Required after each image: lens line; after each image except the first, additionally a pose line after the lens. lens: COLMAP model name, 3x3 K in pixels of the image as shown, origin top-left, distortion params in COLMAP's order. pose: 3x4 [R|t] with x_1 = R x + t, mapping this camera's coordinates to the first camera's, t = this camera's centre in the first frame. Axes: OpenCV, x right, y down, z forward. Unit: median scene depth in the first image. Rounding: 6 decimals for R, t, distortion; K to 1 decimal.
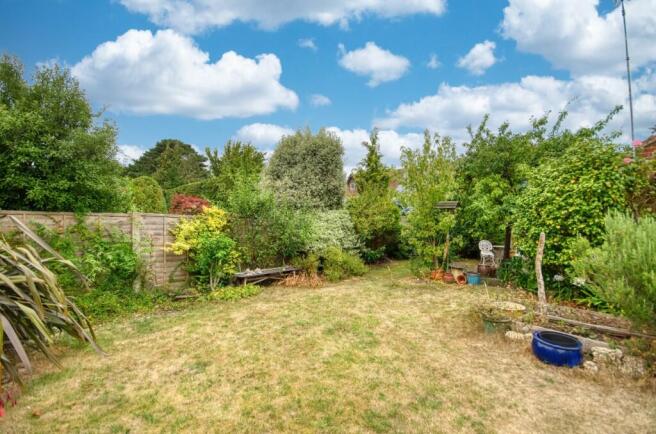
lens RADIAL K [[293.8, 0, 328.0], [0, 293.8, 216.5], [0, 0, 1]] dist [0.000788, -0.000016]
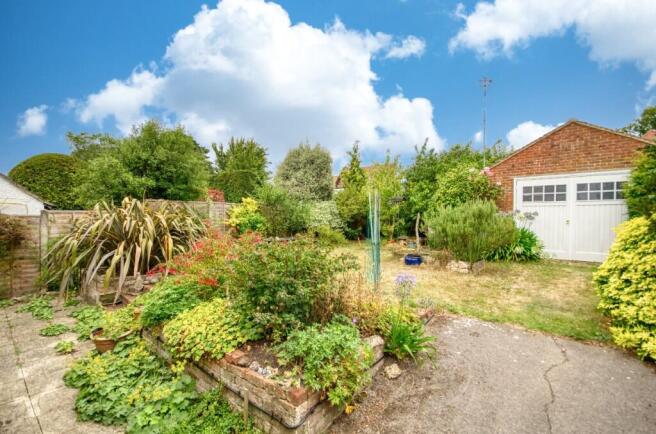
lens RADIAL K [[293.8, 0, 328.3], [0, 293.8, 217.5], [0, 0, 1]] dist [0.000788, -0.000016]
pose [[0.999763, 0.011237, 0.018654, 0.009559], [-0.011892, 0.999303, 0.035381, 0.007871], [-0.018243, -0.035595, 0.999200, -0.485797]]
